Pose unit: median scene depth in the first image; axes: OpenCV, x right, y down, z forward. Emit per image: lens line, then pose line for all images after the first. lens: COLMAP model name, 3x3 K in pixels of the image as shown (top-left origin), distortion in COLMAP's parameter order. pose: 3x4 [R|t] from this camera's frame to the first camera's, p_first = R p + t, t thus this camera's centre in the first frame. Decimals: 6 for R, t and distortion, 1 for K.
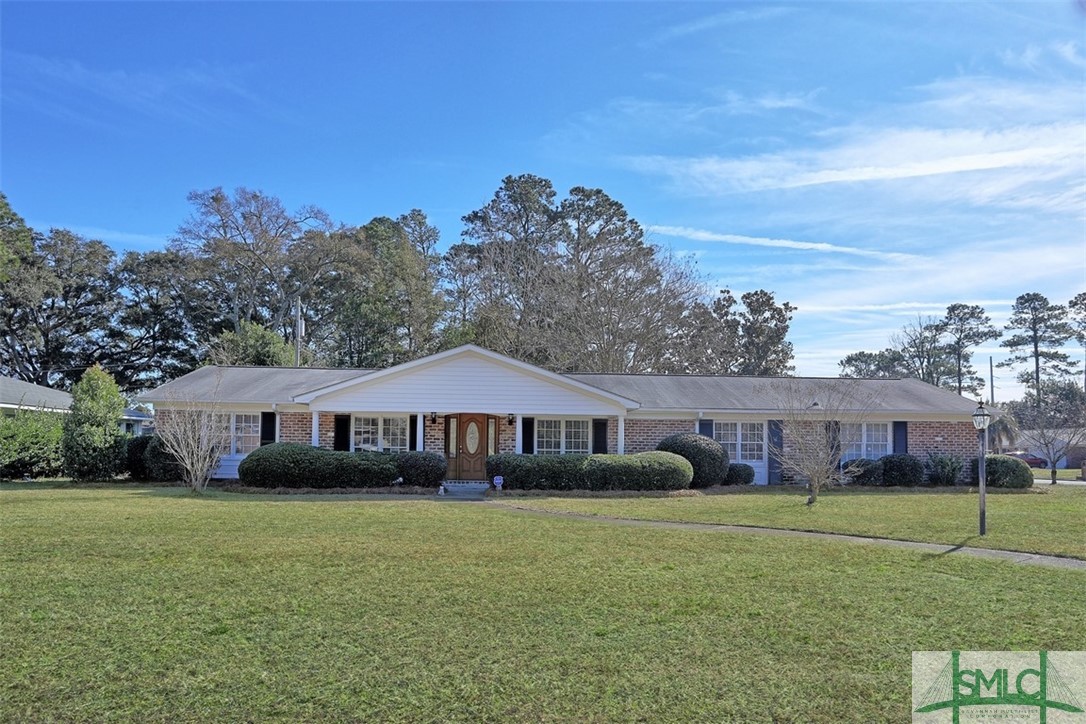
lens RADIAL K [[723.2, 0, 551.9], [0, 723.2, 353.9], [0, 0, 1]] dist [-0.036366, 0.005450]
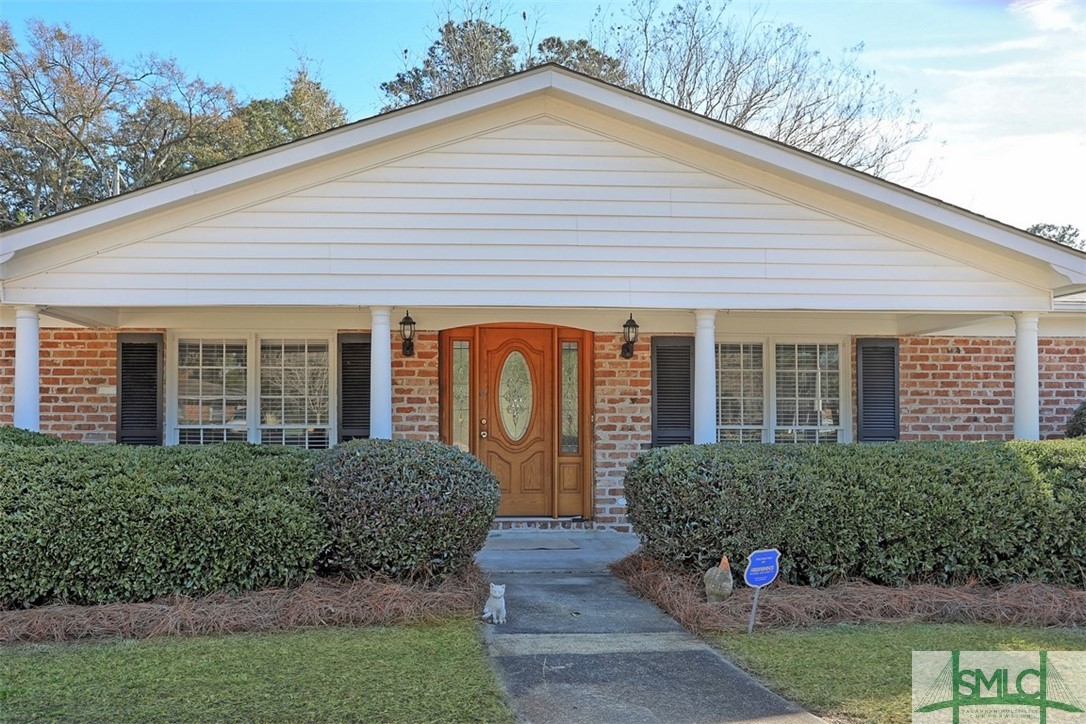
lens RADIAL K [[833.9, 0, 461.1], [0, 833.9, 390.1], [0, 0, 1]] dist [-0.004581, 0.002315]
pose [[0.999842, -0.012377, -0.012729, -0.051469], [0.013491, 0.995713, 0.091505, 0.029635], [0.011541, -0.091662, 0.995723, 0.233356]]
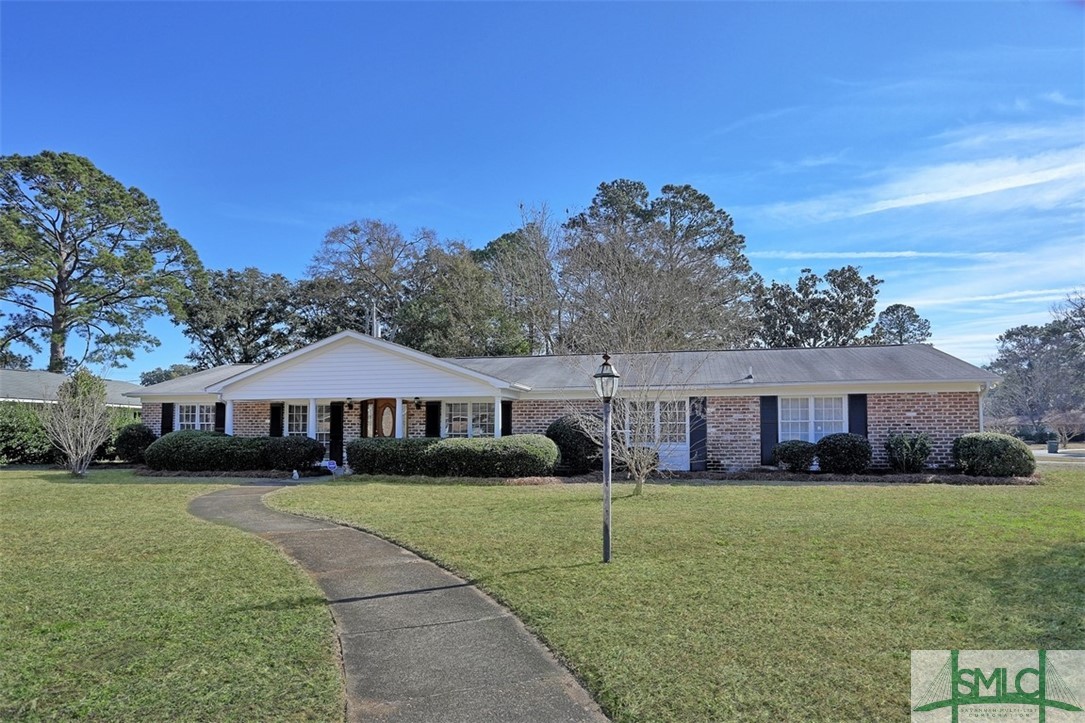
lens RADIAL K [[616.4, 0, 545.3], [0, 616.4, 362.3], [0, 0, 1]] dist [-0.053421, 0.020003]
pose [[0.954995, -0.045560, -0.293102, 0.142042], [0.051032, 0.998636, 0.011046, 0.012809], [0.292199, -0.025507, 0.956017, 0.092355]]
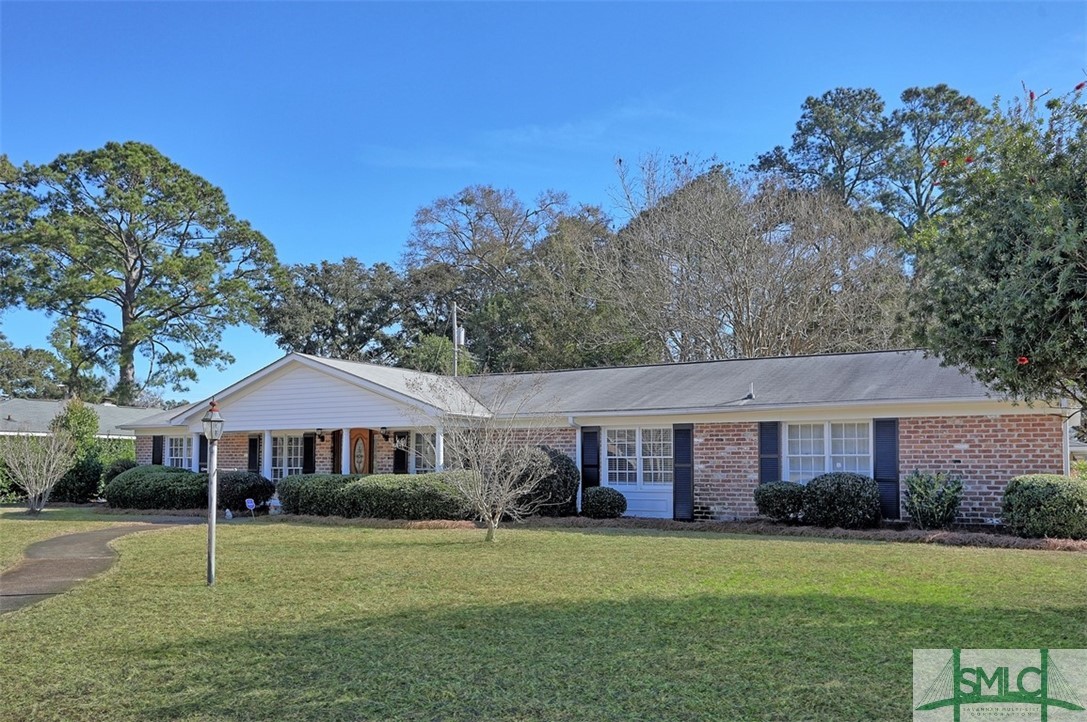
lens RADIAL K [[906.7, 0, 543.2], [0, 906.7, 358.3], [0, 0, 1]] dist [-0.001982, -0.007270]
pose [[0.813853, -0.077387, -0.575895, 0.280758], [0.083849, 0.996360, -0.015392, 0.012988], [0.574990, -0.035762, 0.817379, 0.090538]]
